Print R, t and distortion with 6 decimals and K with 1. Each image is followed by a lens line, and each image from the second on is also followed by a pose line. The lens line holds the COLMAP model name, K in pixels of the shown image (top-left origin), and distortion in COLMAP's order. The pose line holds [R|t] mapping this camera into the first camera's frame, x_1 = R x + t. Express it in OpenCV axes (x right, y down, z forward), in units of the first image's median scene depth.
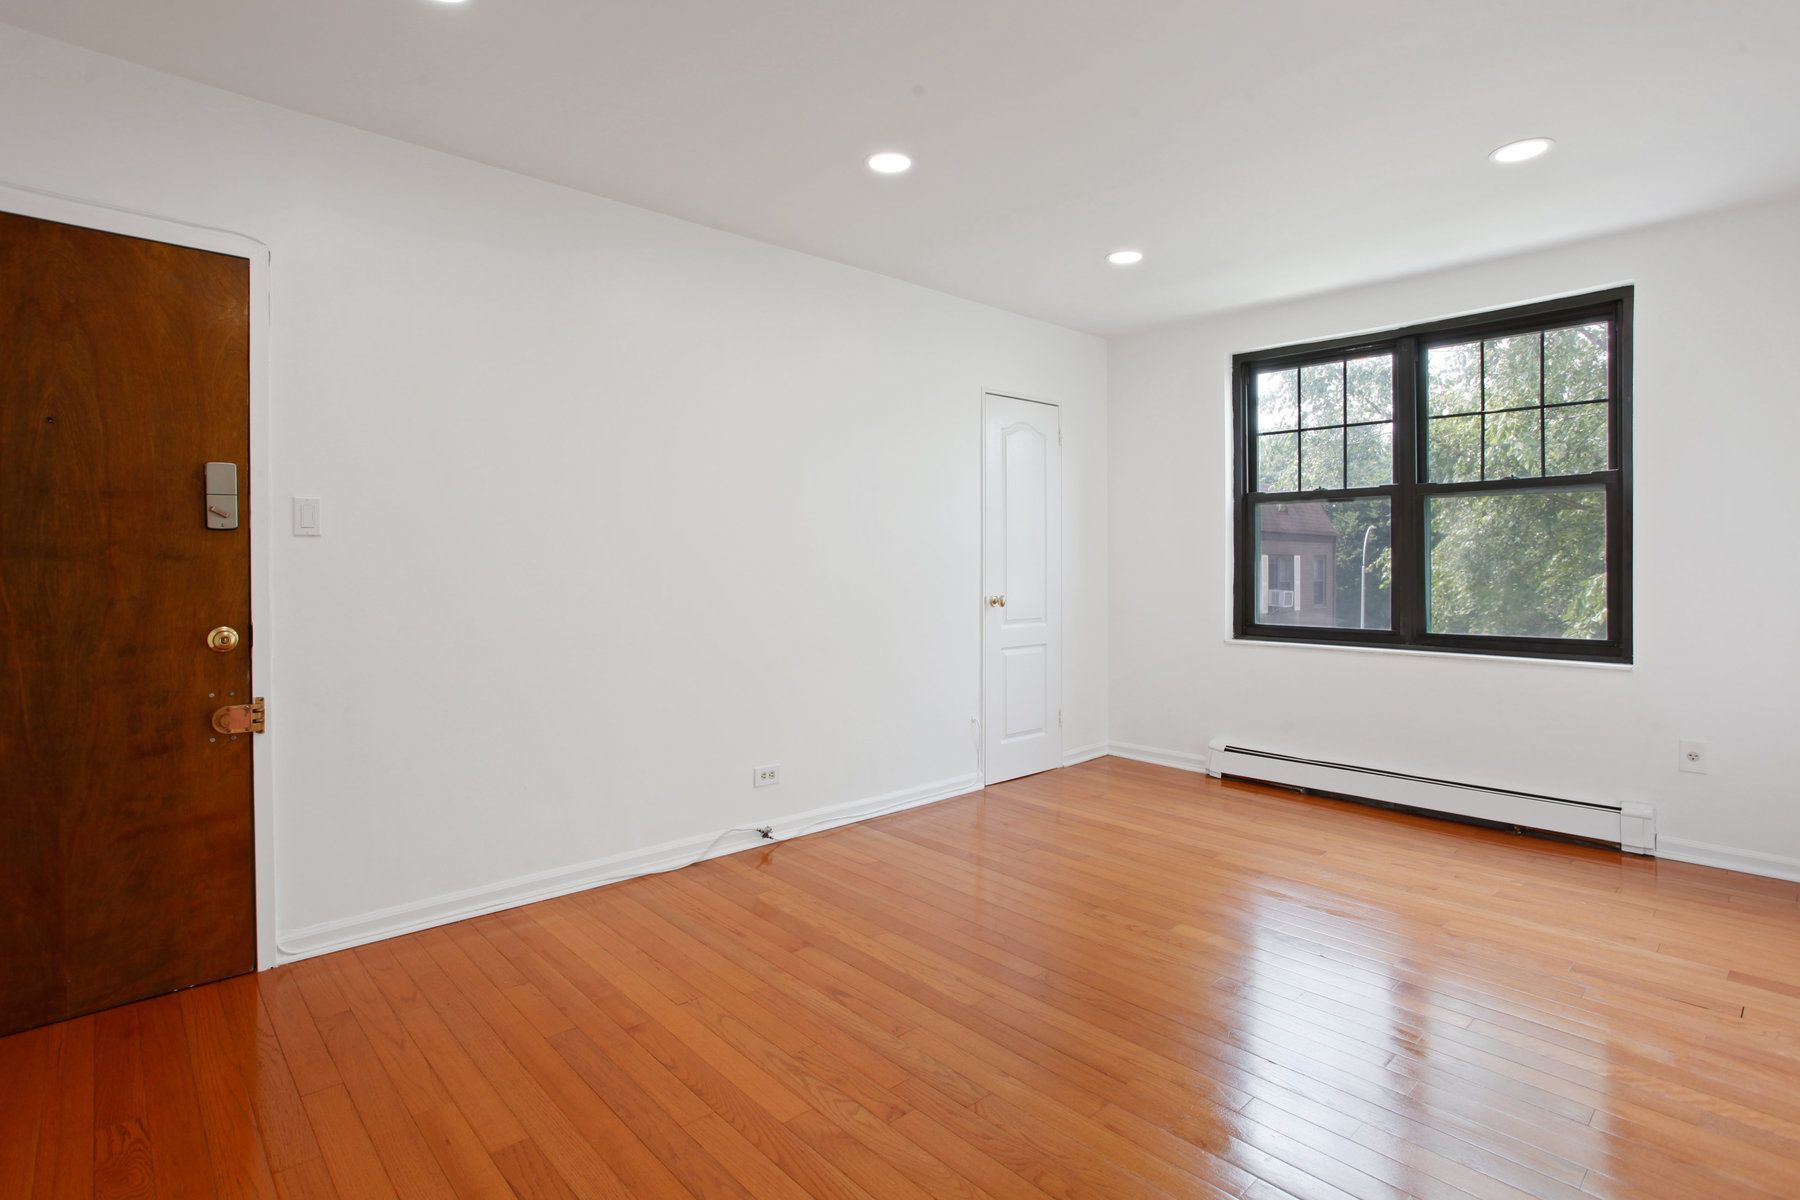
lens RADIAL K [[905.9, 0, 888.9], [0, 905.9, 575.3], [0, 0, 1]] dist [-0.011132, 0.000044]
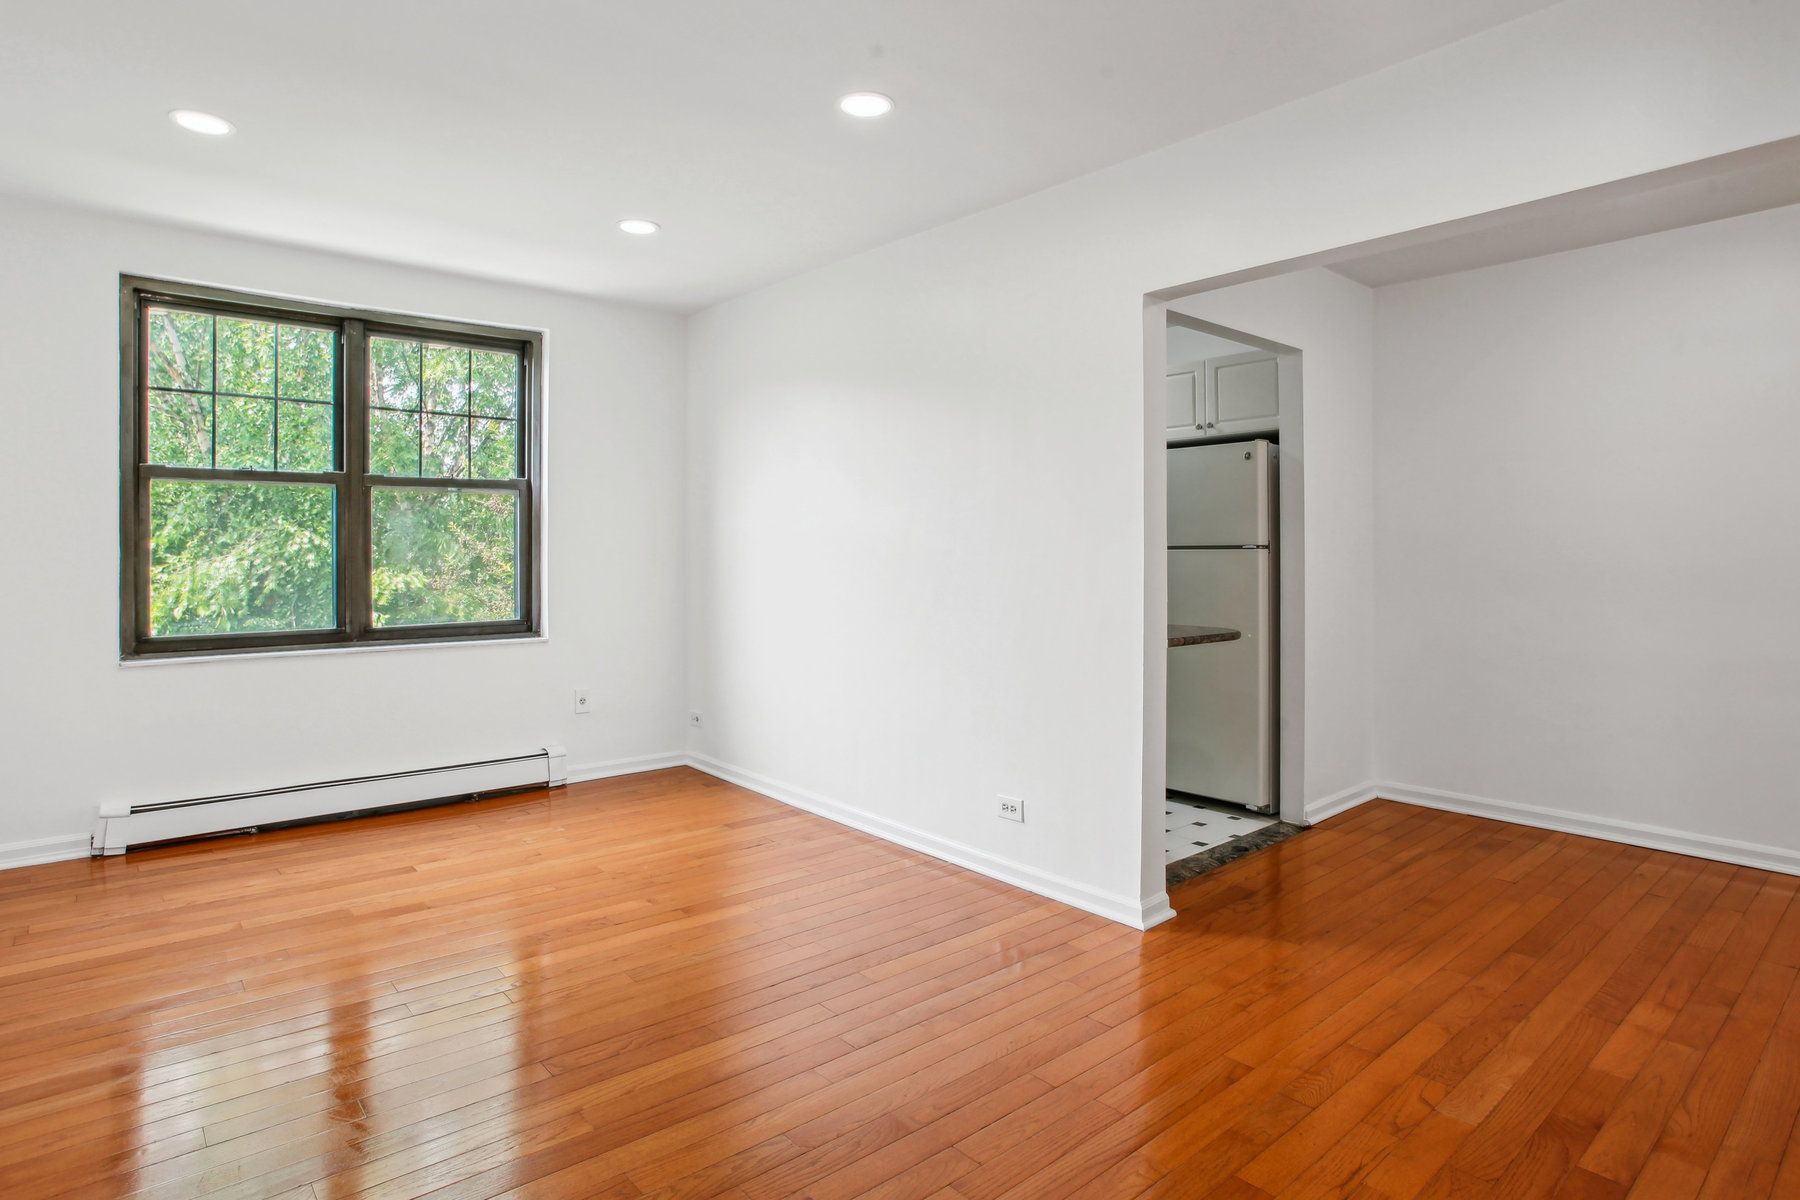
lens RADIAL K [[934.7, 0, 896.6], [0, 934.7, 560.4], [0, 0, 1]] dist [-0.041924, 0.019796]
pose [[0.052557, -0.007982, 0.998586, -0.375871], [0.015889, 0.999848, 0.007155, -0.007579], [-0.998492, 0.015491, 0.052675, 0.381386]]
